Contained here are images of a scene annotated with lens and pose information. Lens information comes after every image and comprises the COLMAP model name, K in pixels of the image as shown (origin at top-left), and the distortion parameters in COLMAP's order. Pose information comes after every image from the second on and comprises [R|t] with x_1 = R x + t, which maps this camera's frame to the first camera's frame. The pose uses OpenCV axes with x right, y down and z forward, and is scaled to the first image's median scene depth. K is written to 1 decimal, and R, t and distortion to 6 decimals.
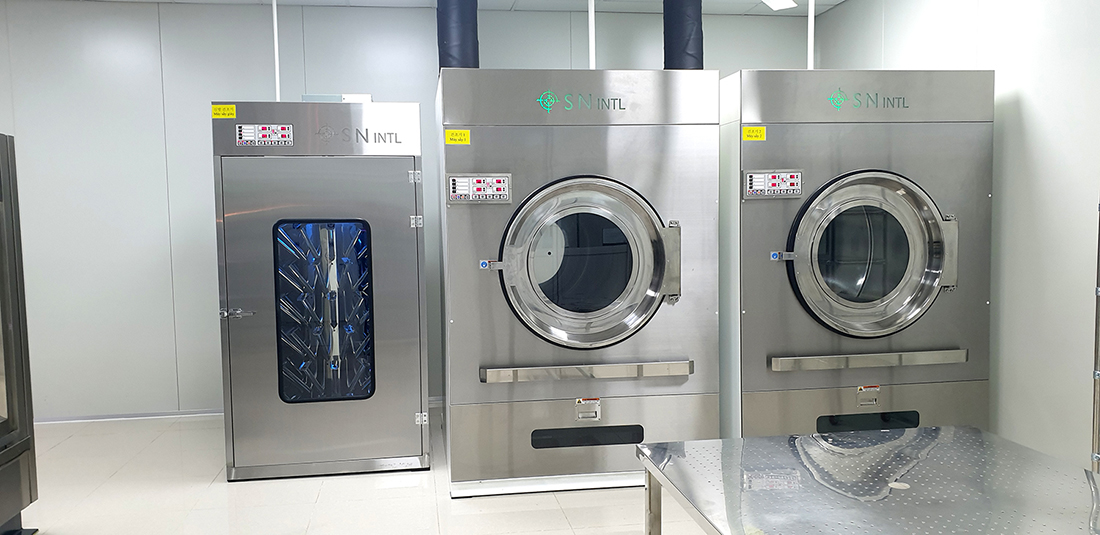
lens RADIAL K [[1028.0, 0, 549.4], [0, 1028.0, 307.5], [0, 0, 1]] dist [0.138013, 0.002987]
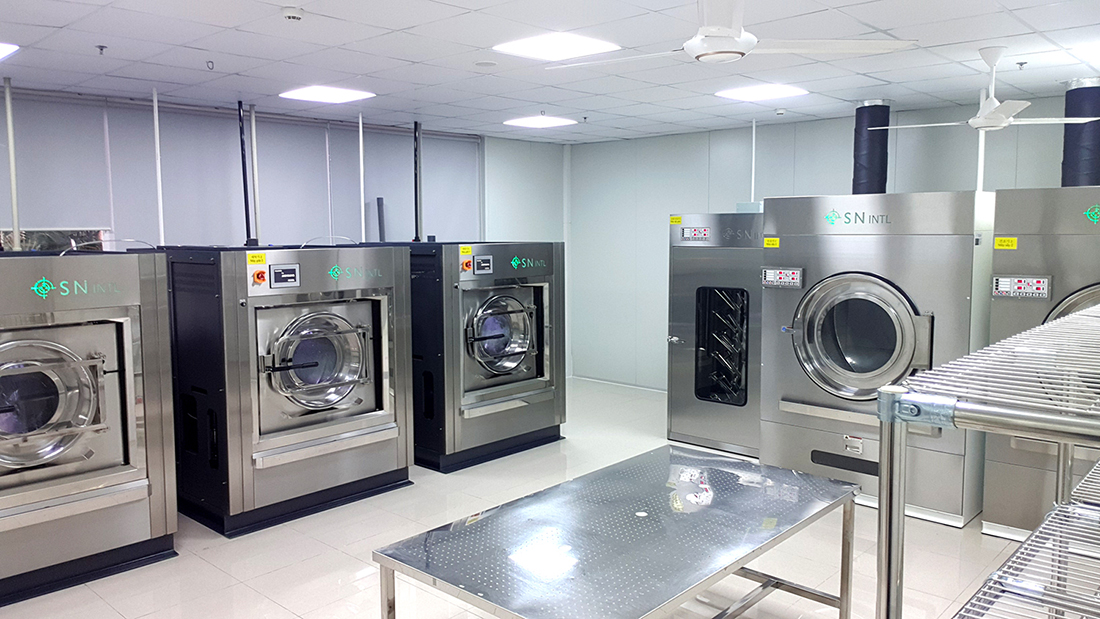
lens RADIAL K [[821.9, 0, 550.3], [0, 821.9, 302.7], [0, 0, 1]] dist [0.020358, -0.005744]
pose [[0.597538, 0.089186, -0.796866, 0.638112], [-0.070581, 0.995788, 0.058524, -0.119143], [0.798729, 0.021273, 0.601315, 0.034588]]
